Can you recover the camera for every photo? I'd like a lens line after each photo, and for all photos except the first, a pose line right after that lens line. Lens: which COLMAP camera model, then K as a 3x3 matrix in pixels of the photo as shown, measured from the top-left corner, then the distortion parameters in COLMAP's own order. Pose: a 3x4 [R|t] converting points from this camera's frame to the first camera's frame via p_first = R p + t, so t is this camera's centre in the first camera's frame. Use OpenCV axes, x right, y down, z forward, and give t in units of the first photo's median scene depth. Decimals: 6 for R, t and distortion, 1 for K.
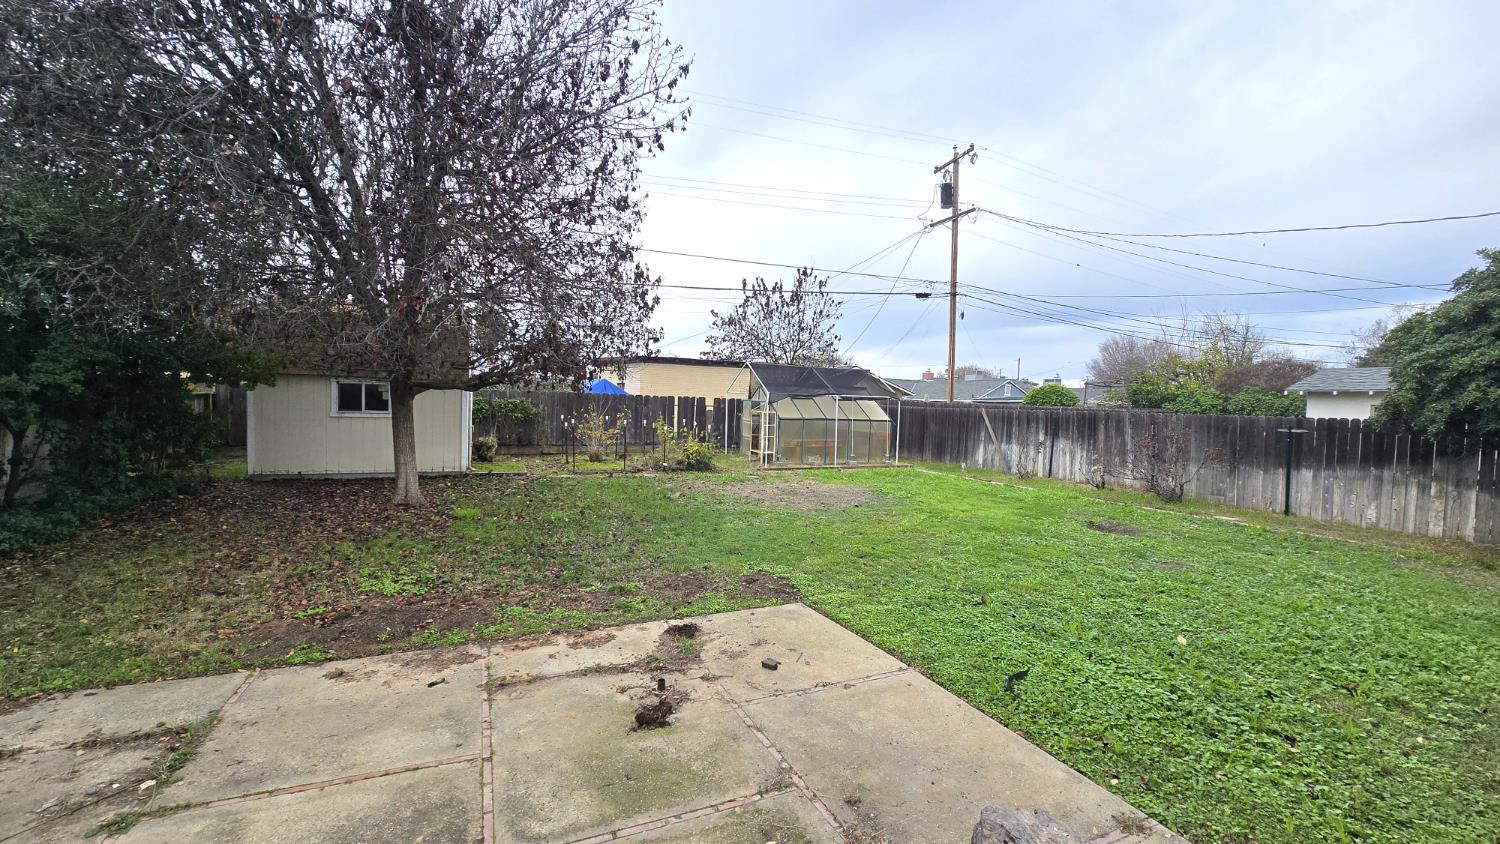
lens RADIAL K [[609.5, 0, 759.2], [0, 609.5, 424.4], [0, 0, 1]] dist [-0.004251, 0.001737]
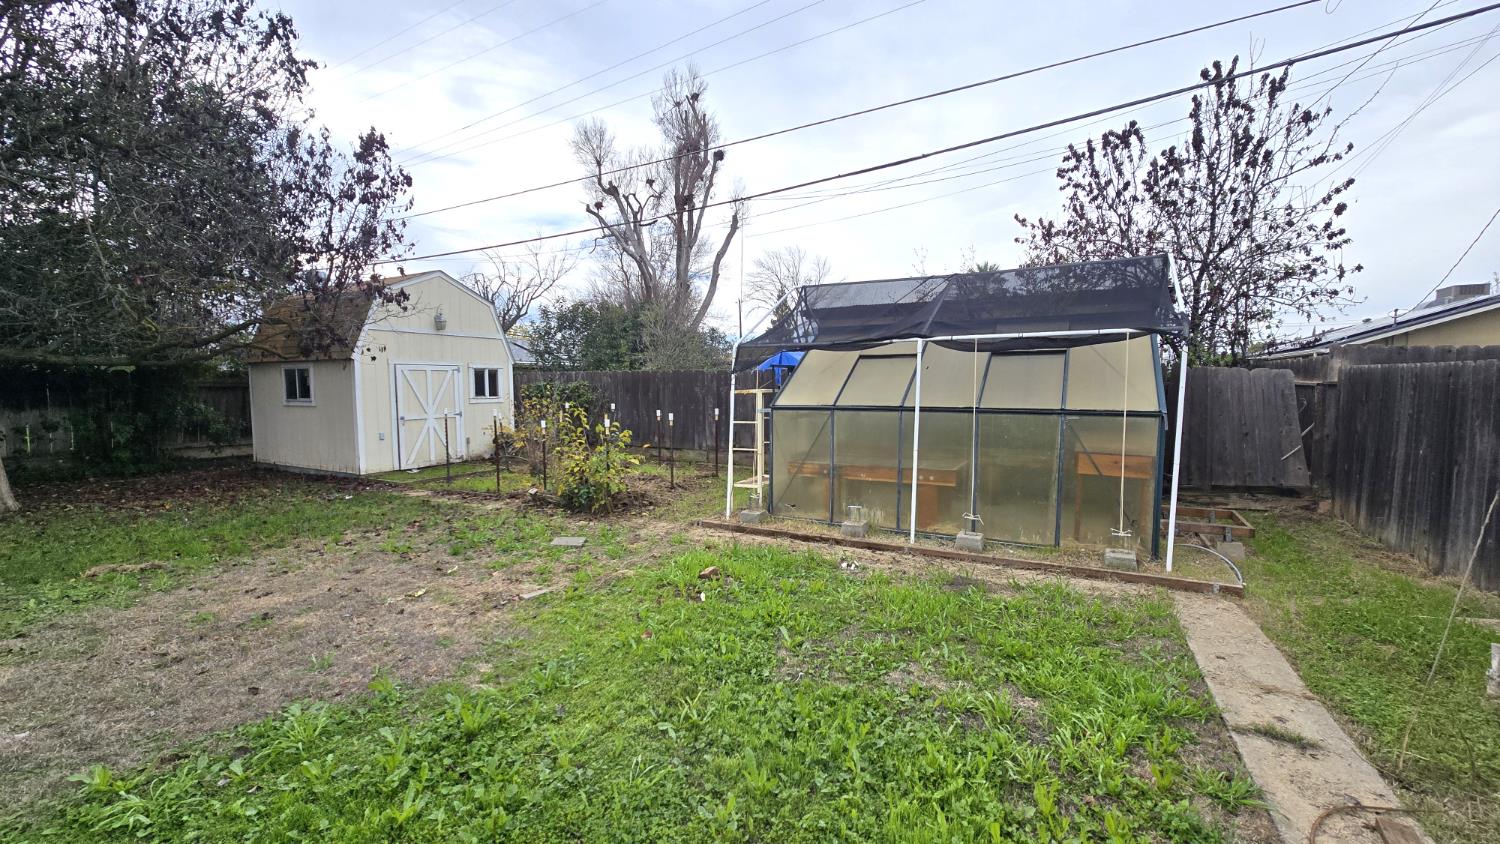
lens RADIAL K [[609.5, 0, 751.5], [0, 609.5, 430.5], [0, 0, 1]] dist [-0.004251, 0.001737]
pose [[0.610924, 0.025011, -0.791294, 0.369615], [-0.009479, 0.999660, 0.024278, -0.003144], [0.791633, -0.007331, 0.610953, 0.772931]]
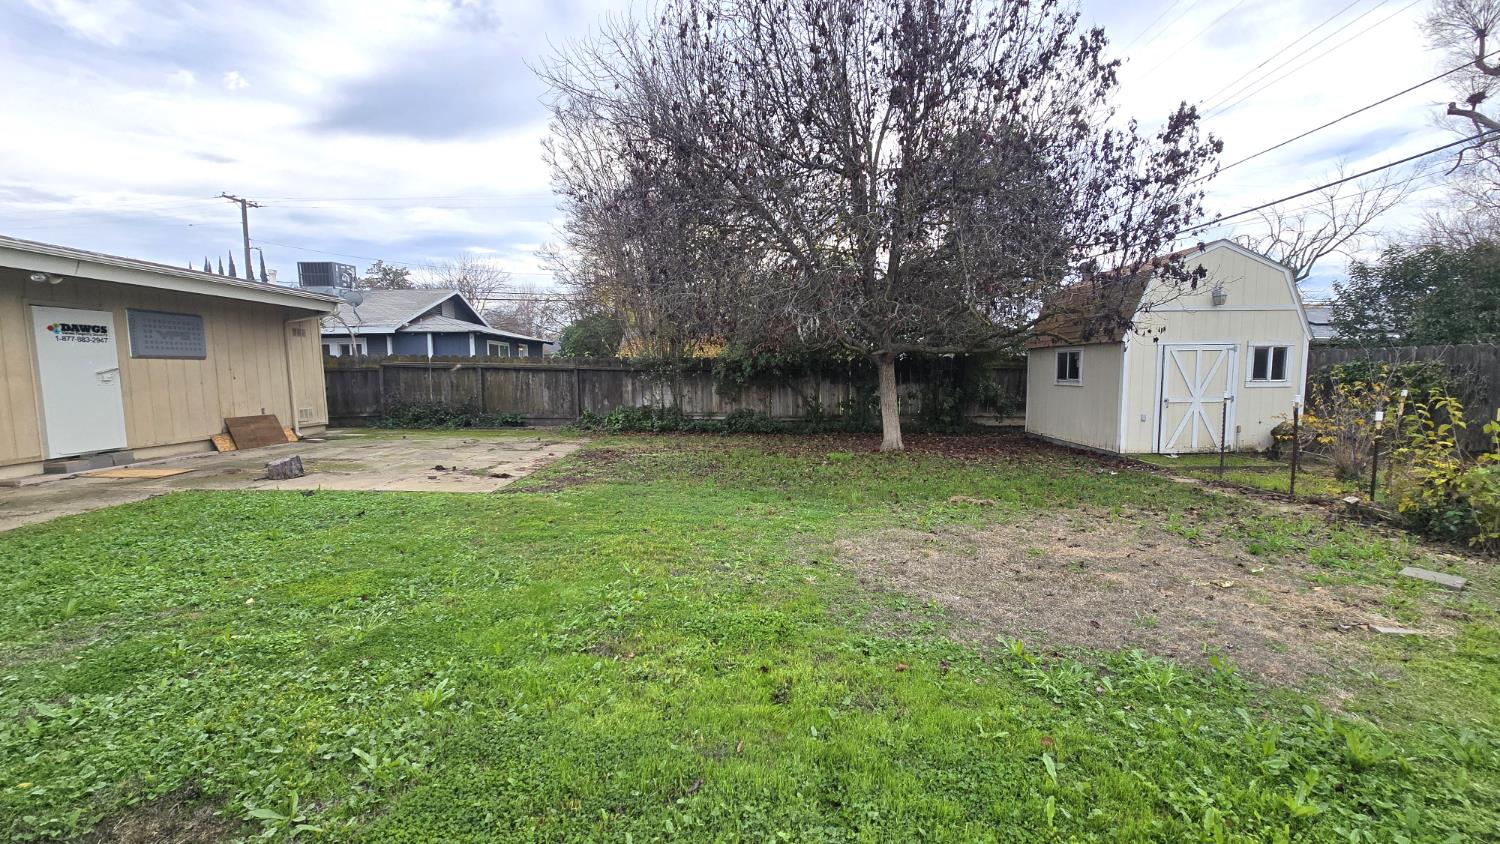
lens RADIAL K [[609.5, 0, 759.0], [0, 609.5, 431.0], [0, 0, 1]] dist [-0.004251, 0.001737]
pose [[-0.403021, 0.061140, -0.913146, 0.377136], [-0.043700, 0.995342, 0.085931, -0.001130], [0.914147, 0.074537, -0.398472, 0.739694]]
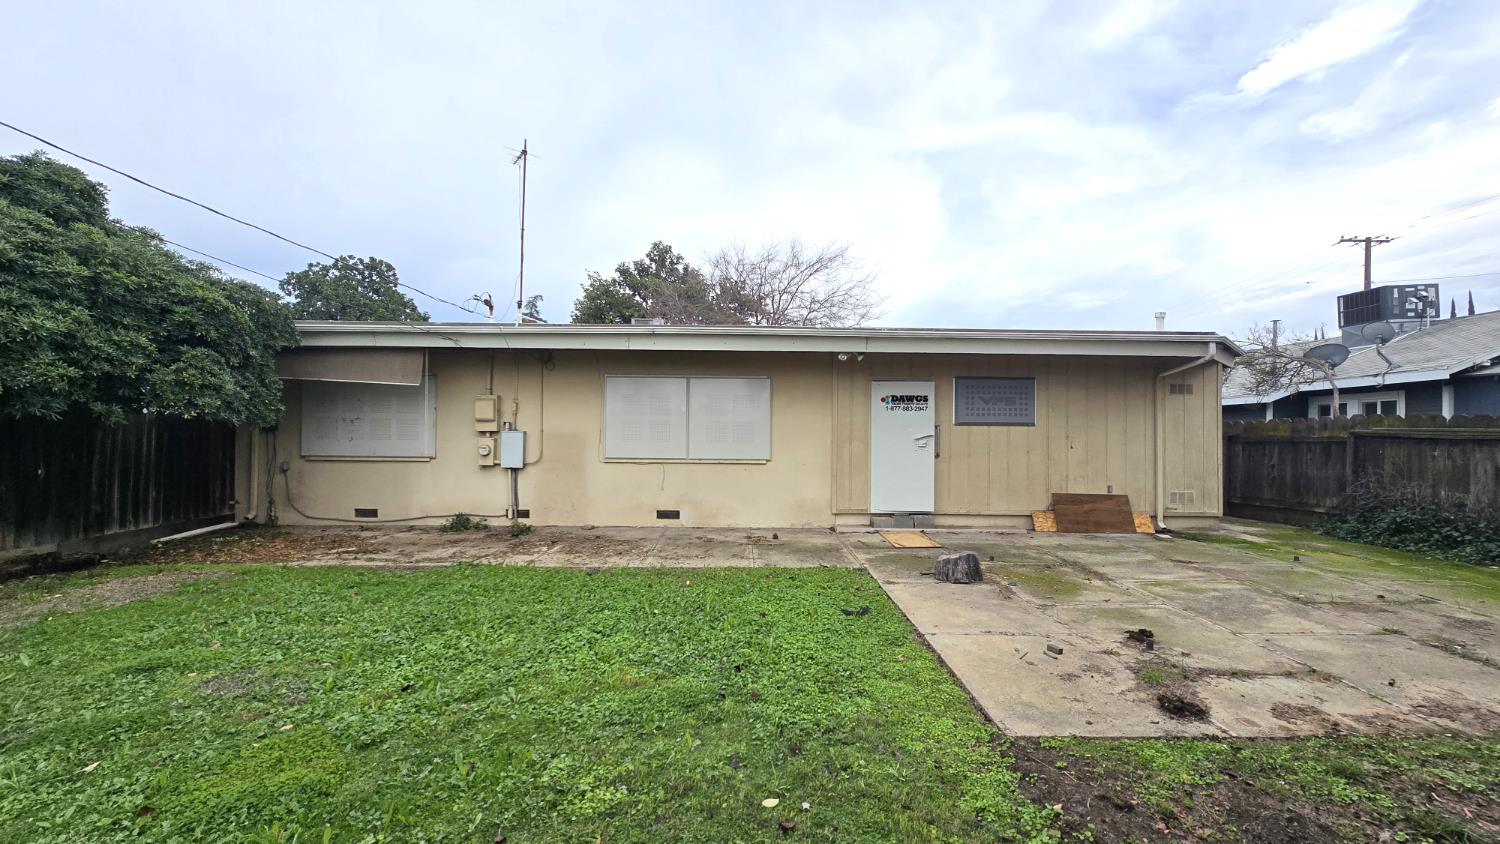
lens RADIAL K [[609.5, 0, 754.5], [0, 609.5, 419.8], [0, 0, 1]] dist [-0.004251, 0.001737]
pose [[-0.915336, -0.034458, 0.401214, 0.022523], [-0.025013, 0.999273, 0.028756, -0.011718], [-0.401913, 0.016285, -0.915533, 0.573387]]
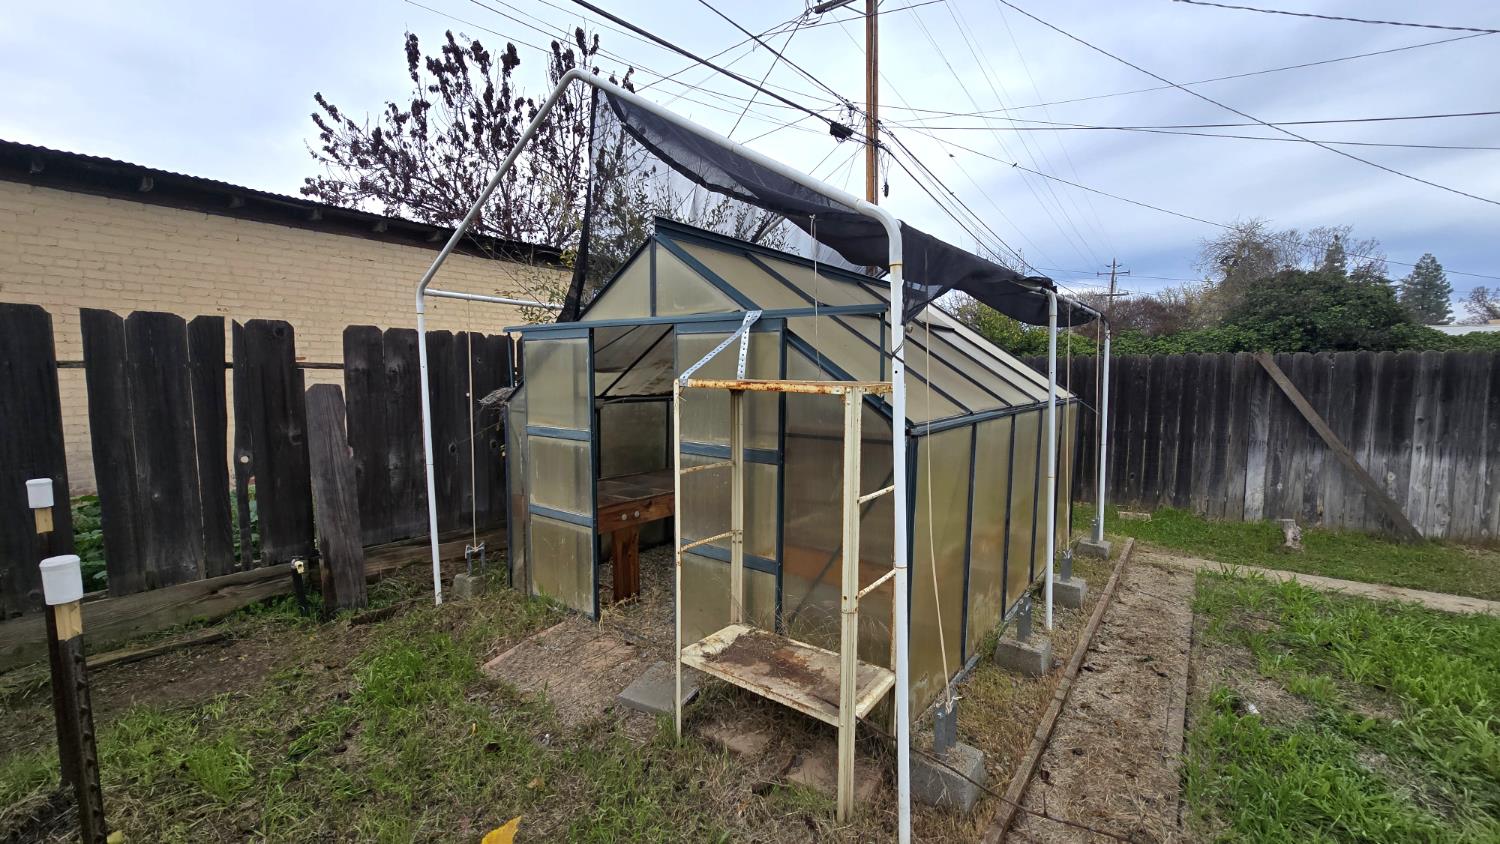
lens RADIAL K [[609.5, 0, 755.8], [0, 609.5, 429.6], [0, 0, 1]] dist [-0.004251, 0.001737]
pose [[0.868532, -0.075136, 0.489905, -0.071062], [0.041997, 0.996044, 0.078308, -0.023813], [-0.493850, -0.047438, 0.868252, 0.945725]]
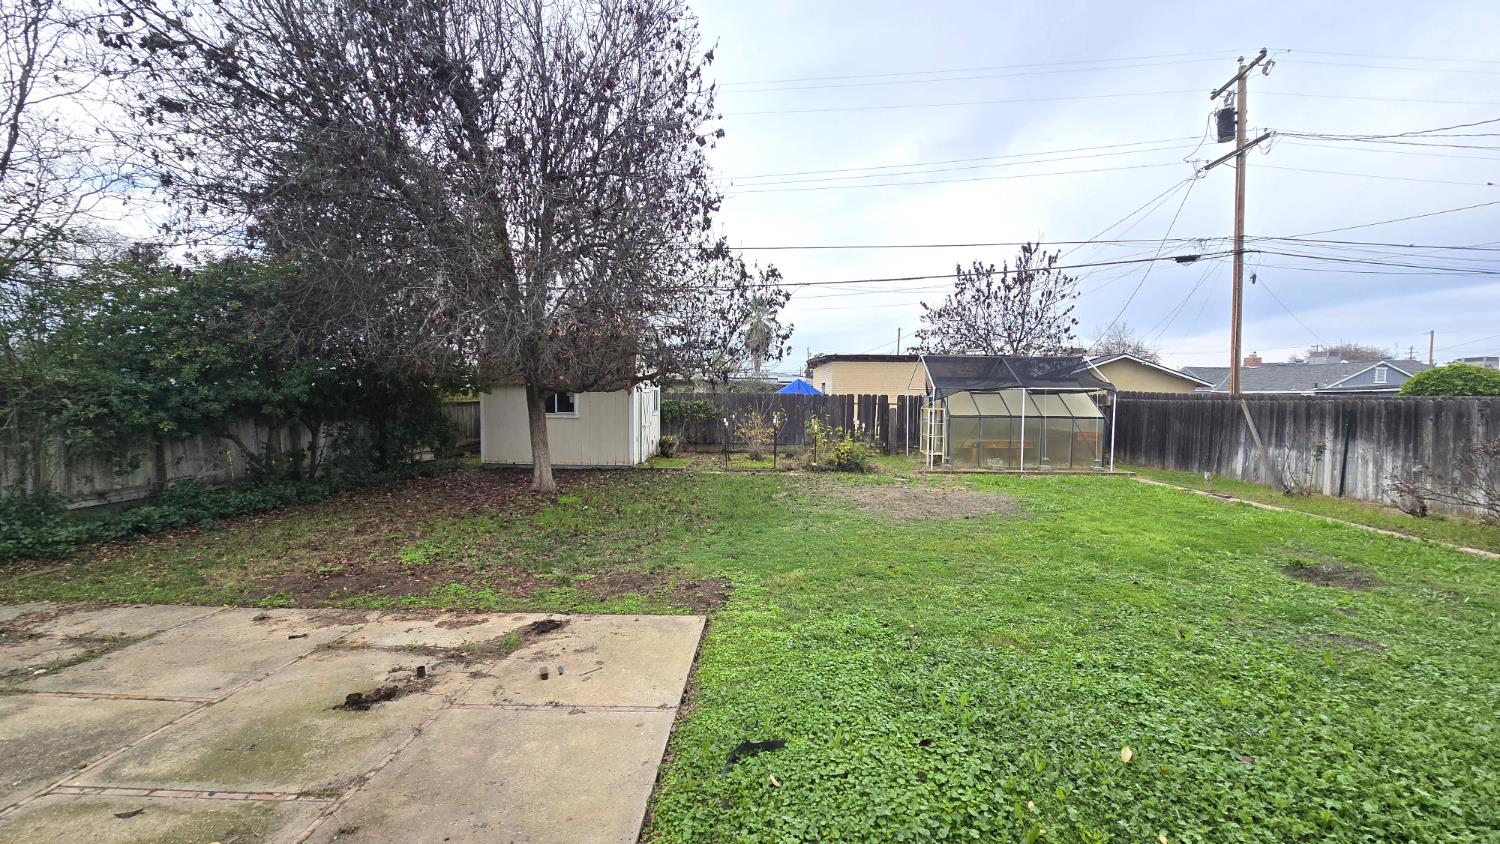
lens RADIAL K [[609.5, 0, 755.7], [0, 609.5, 425.1], [0, 0, 1]] dist [-0.004251, 0.001737]
pose [[0.896221, -0.003762, -0.443591, 0.184528], [0.003141, 0.999993, -0.002135, 0.004766], [0.443596, 0.000520, 0.896227, 0.078916]]
